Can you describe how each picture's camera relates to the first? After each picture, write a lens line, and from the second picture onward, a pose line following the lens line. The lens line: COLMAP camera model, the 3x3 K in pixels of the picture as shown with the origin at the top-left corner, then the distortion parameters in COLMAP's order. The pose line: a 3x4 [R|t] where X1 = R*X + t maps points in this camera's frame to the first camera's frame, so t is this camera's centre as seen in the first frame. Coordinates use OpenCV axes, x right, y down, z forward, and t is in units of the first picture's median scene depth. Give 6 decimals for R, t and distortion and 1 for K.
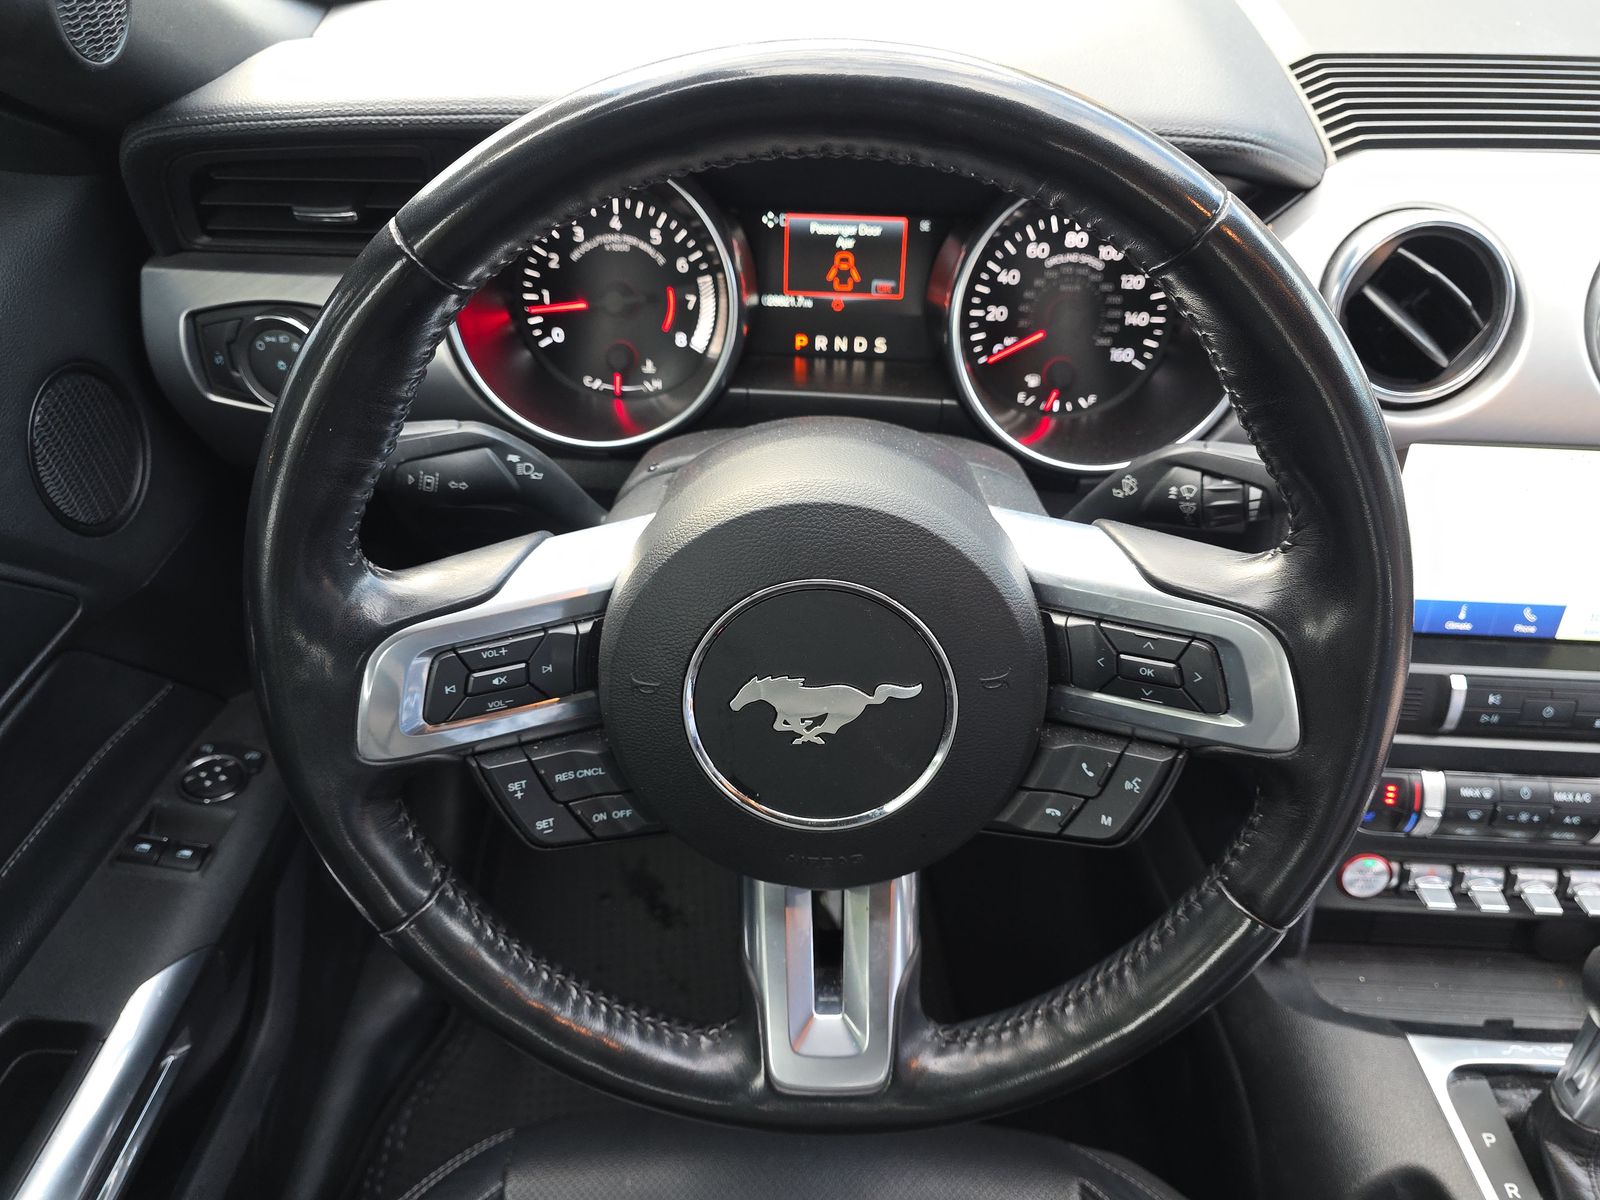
lens RADIAL K [[1064.0, 0, 793.3], [0, 1064.0, 600.0], [0, 0, 1]] dist [0.052682, -0.043857]
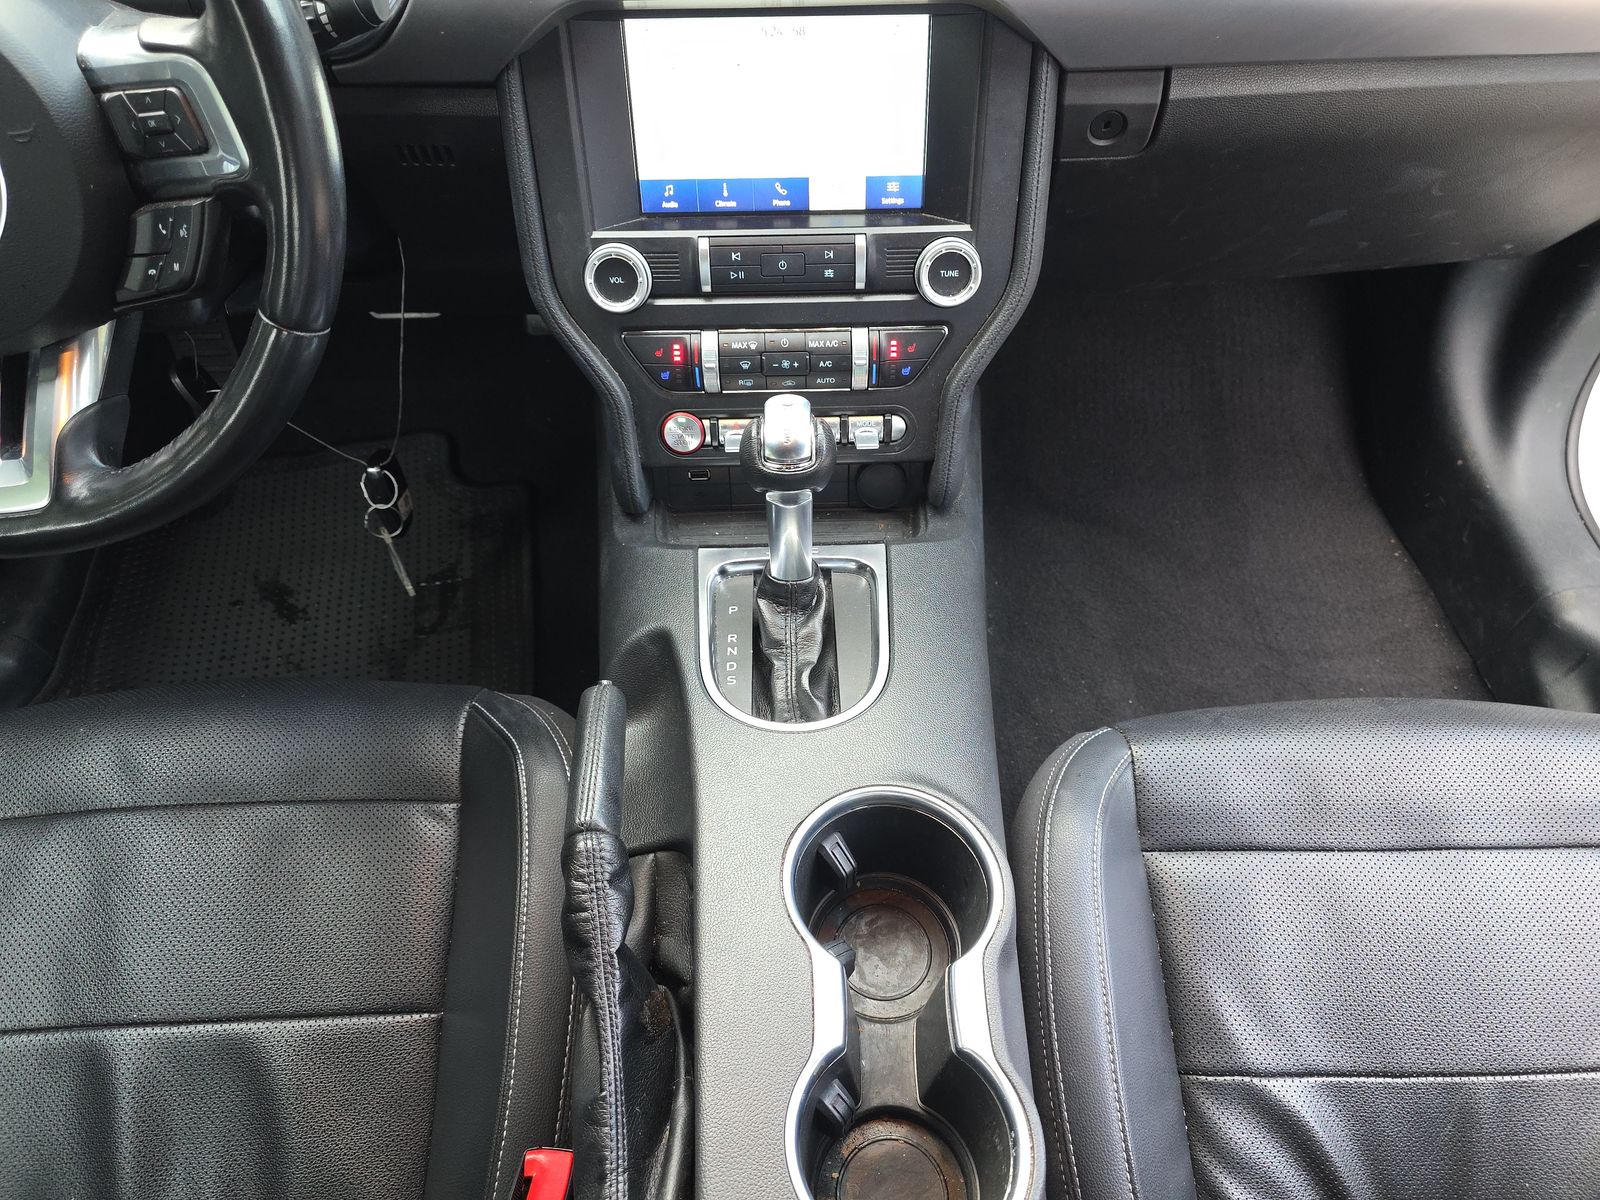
lens RADIAL K [[1064.0, 0, 793.3], [0, 1064.0, 600.0], [0, 0, 1]] dist [0.052682, -0.043857]
pose [[0.997125, -0.068614, 0.032141, 0.628546], [0.064728, 0.991892, 0.109363, 0.332636], [-0.039384, -0.106968, 0.993482, -0.210693]]
